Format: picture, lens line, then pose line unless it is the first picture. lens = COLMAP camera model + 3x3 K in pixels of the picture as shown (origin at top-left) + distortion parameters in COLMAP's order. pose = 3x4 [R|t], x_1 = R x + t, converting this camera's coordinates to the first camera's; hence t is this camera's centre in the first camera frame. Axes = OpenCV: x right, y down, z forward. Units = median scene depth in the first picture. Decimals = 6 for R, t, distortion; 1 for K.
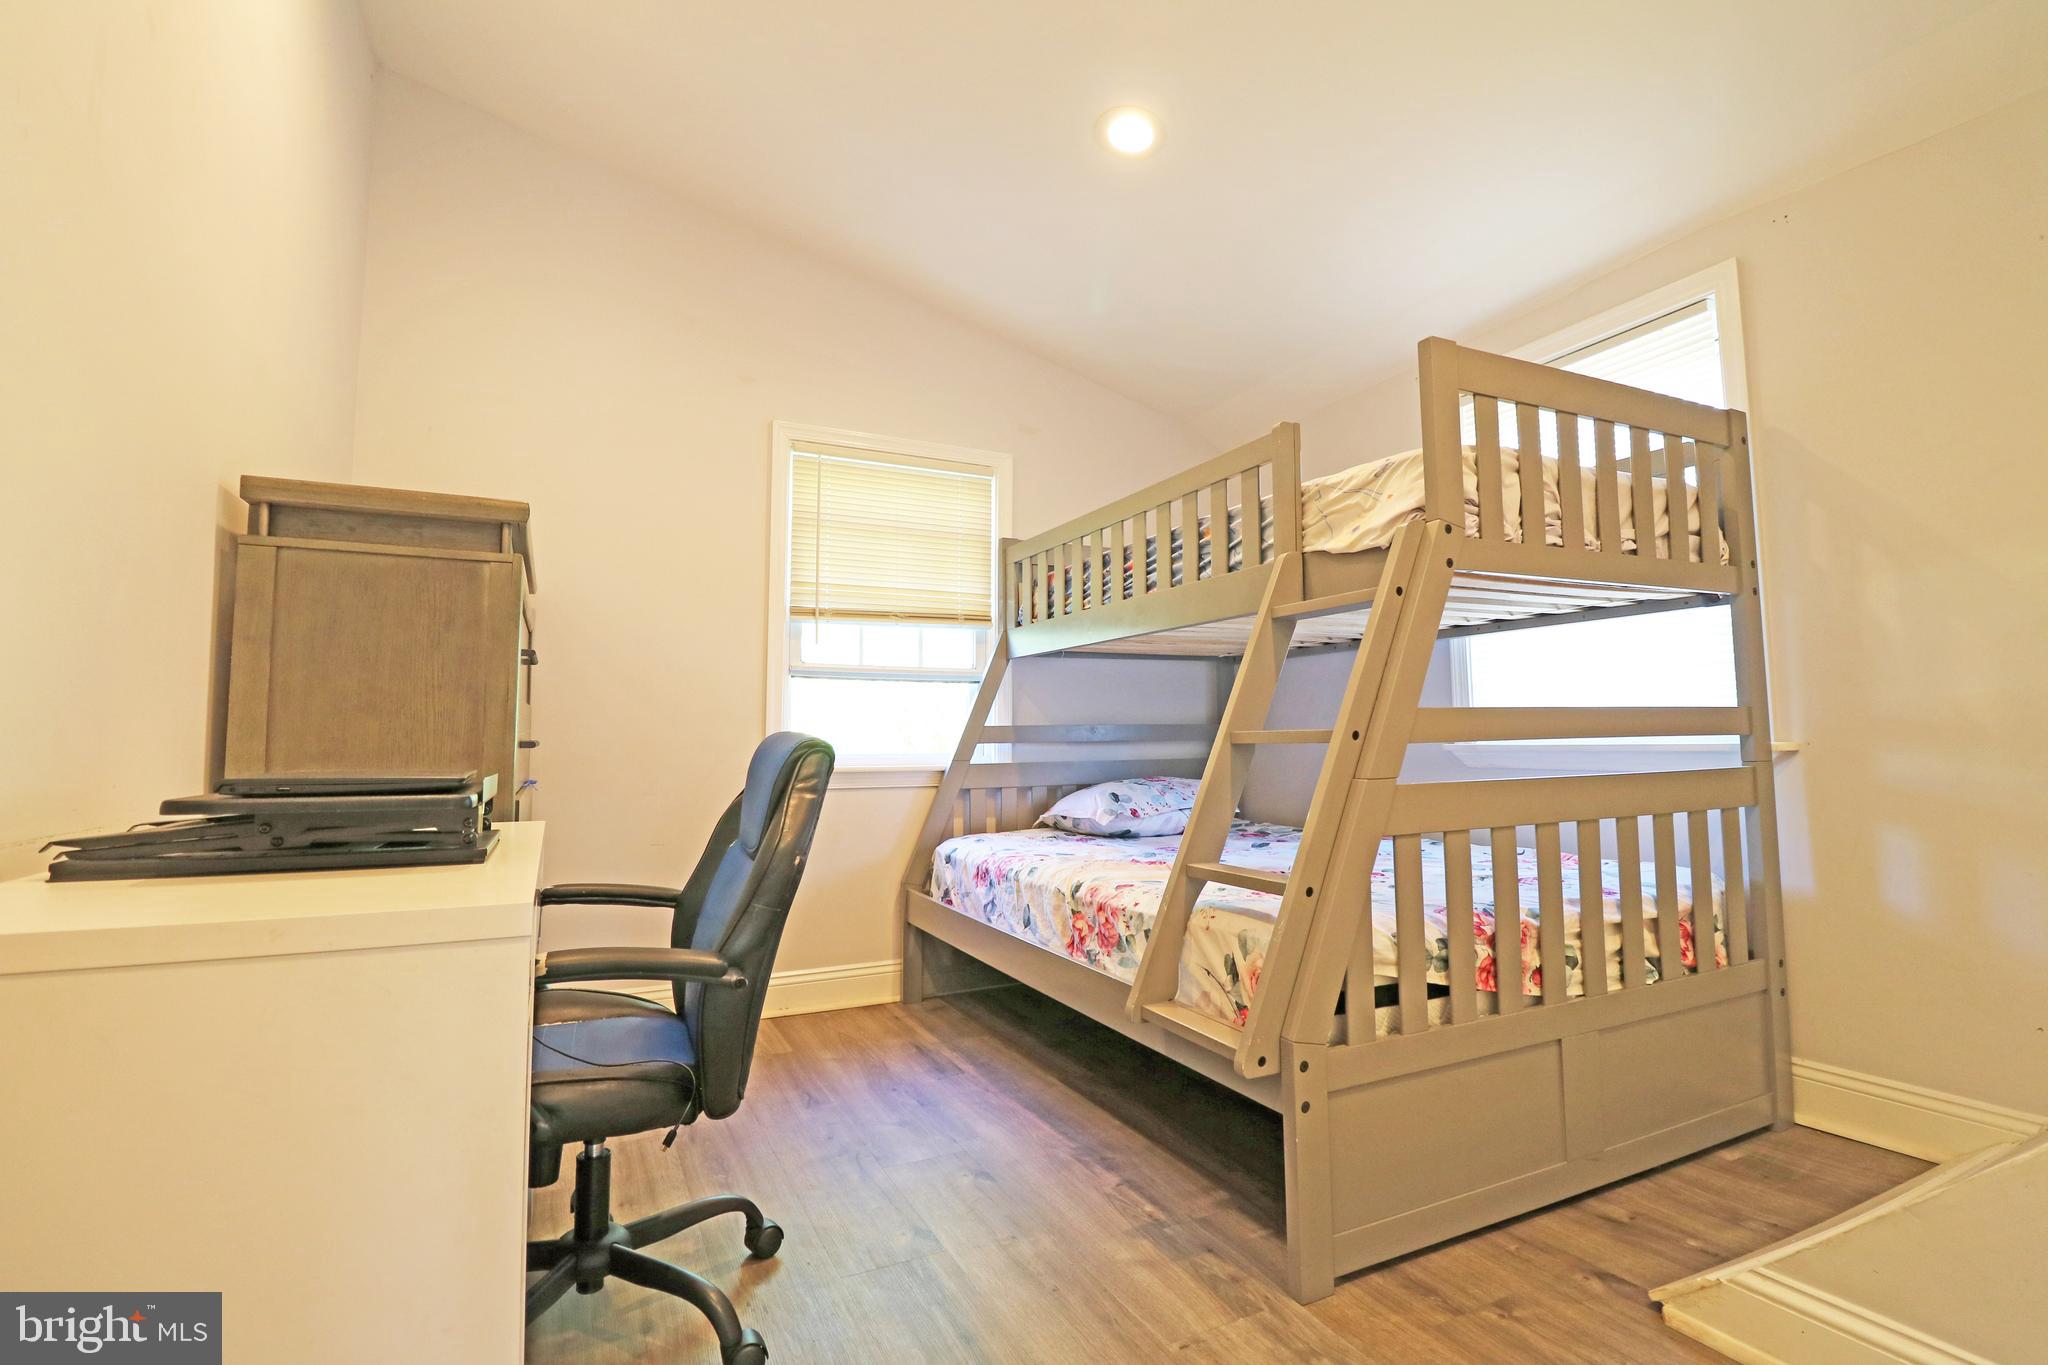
lens RADIAL K [[945.7, 0, 1021.8], [0, 945.7, 682.3], [0, 0, 1]] dist [-0.001962, -0.011432]
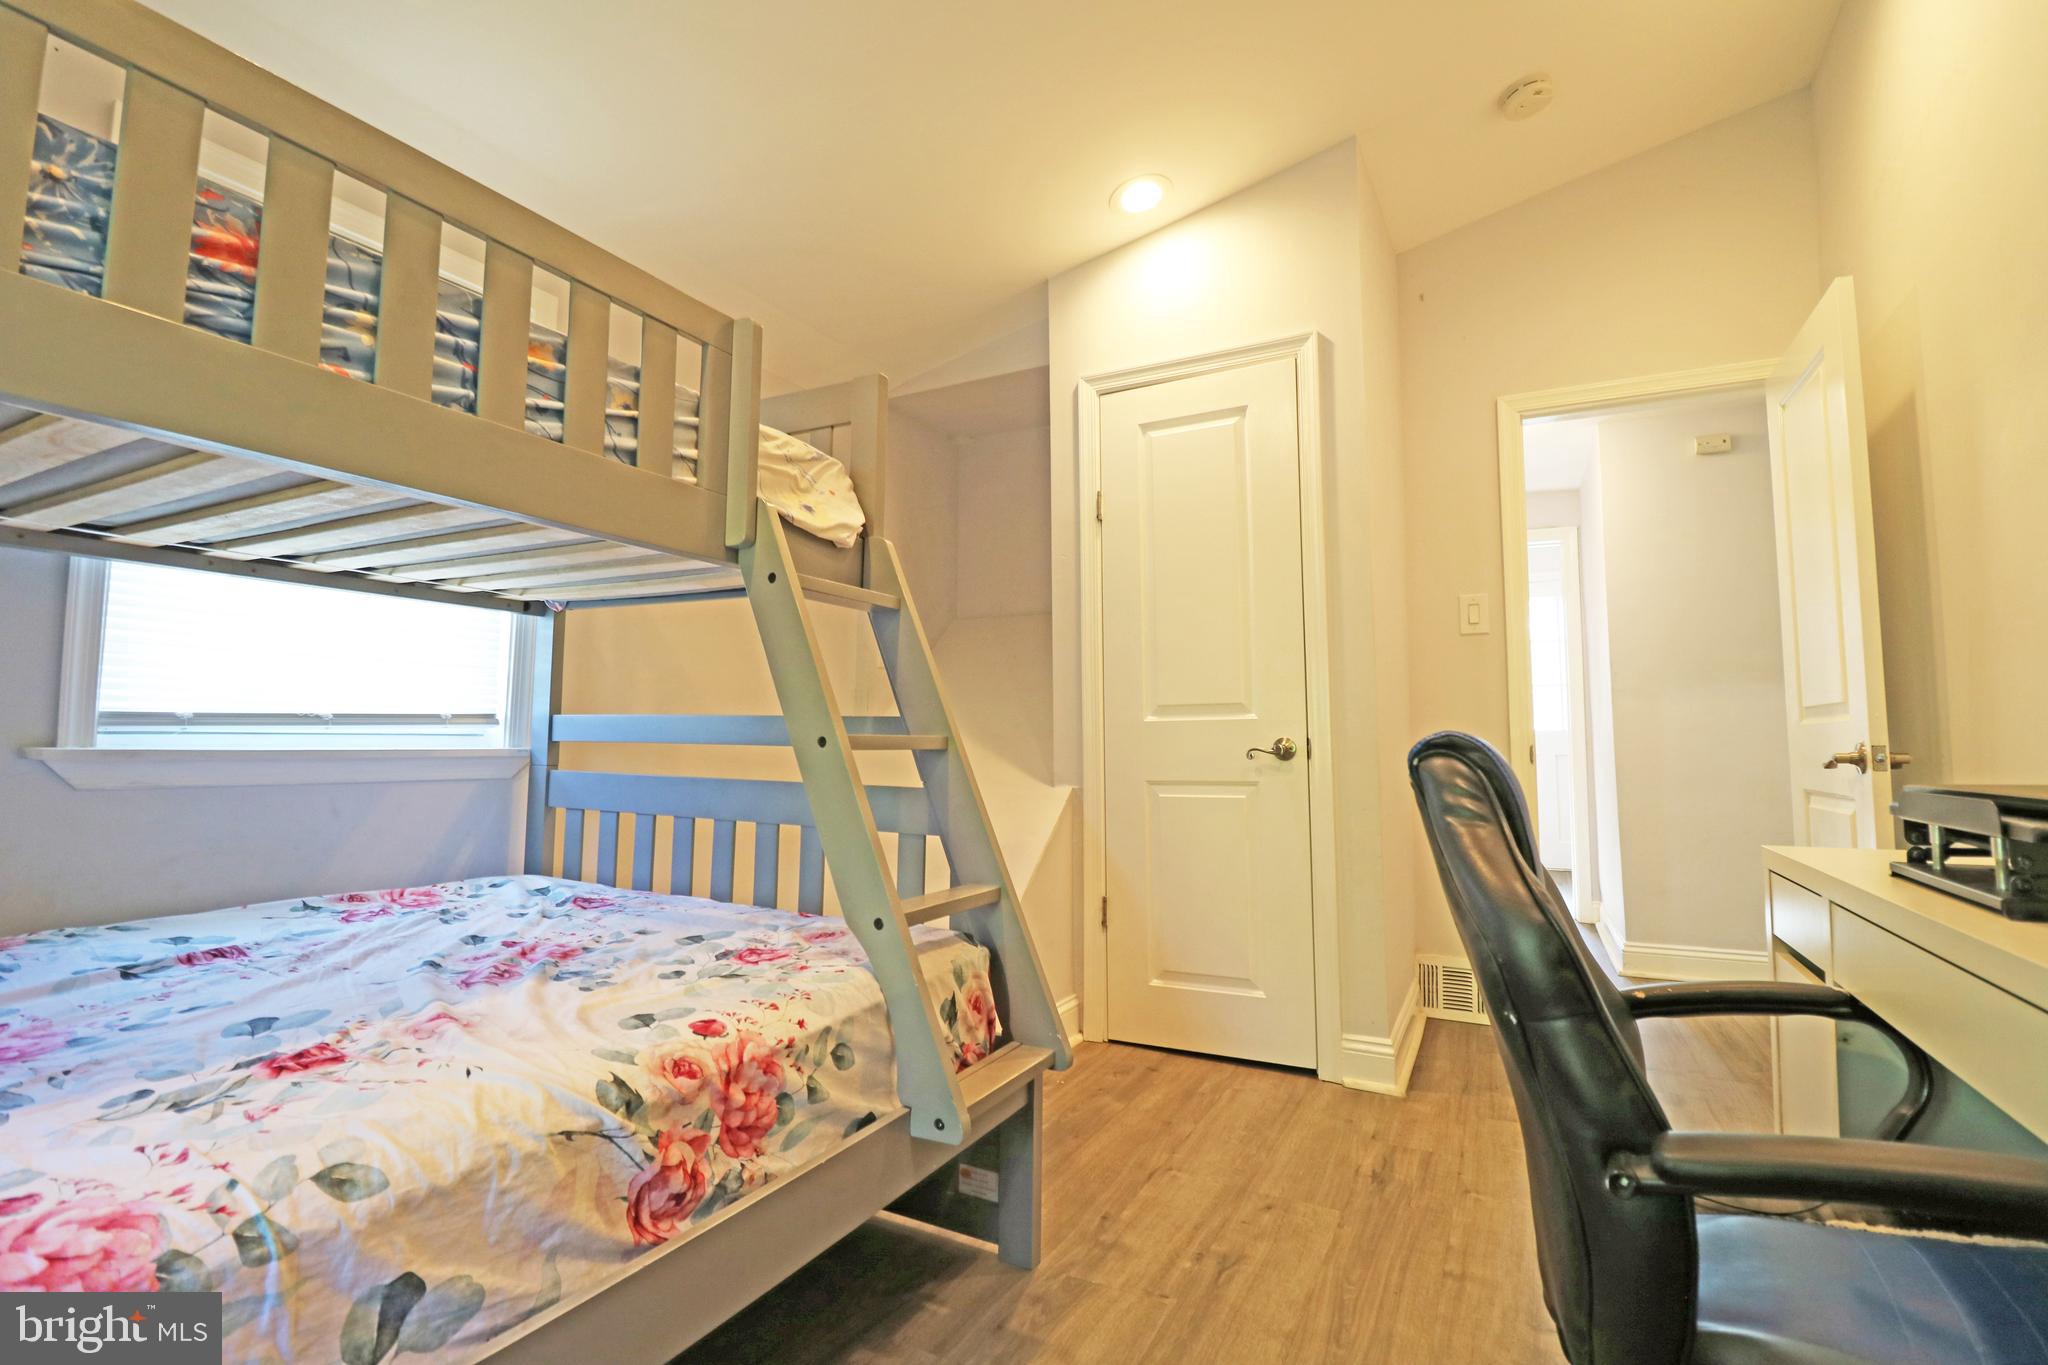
lens RADIAL K [[945.7, 0, 1024.0], [0, 945.7, 664.2], [0, 0, 1]] dist [-0.001962, -0.011432]
pose [[-0.606806, 0.068082, 0.791929, -0.478873], [-0.059317, 0.989668, -0.130532, 0.089244], [-0.792634, -0.126183, -0.596498, 1.371924]]
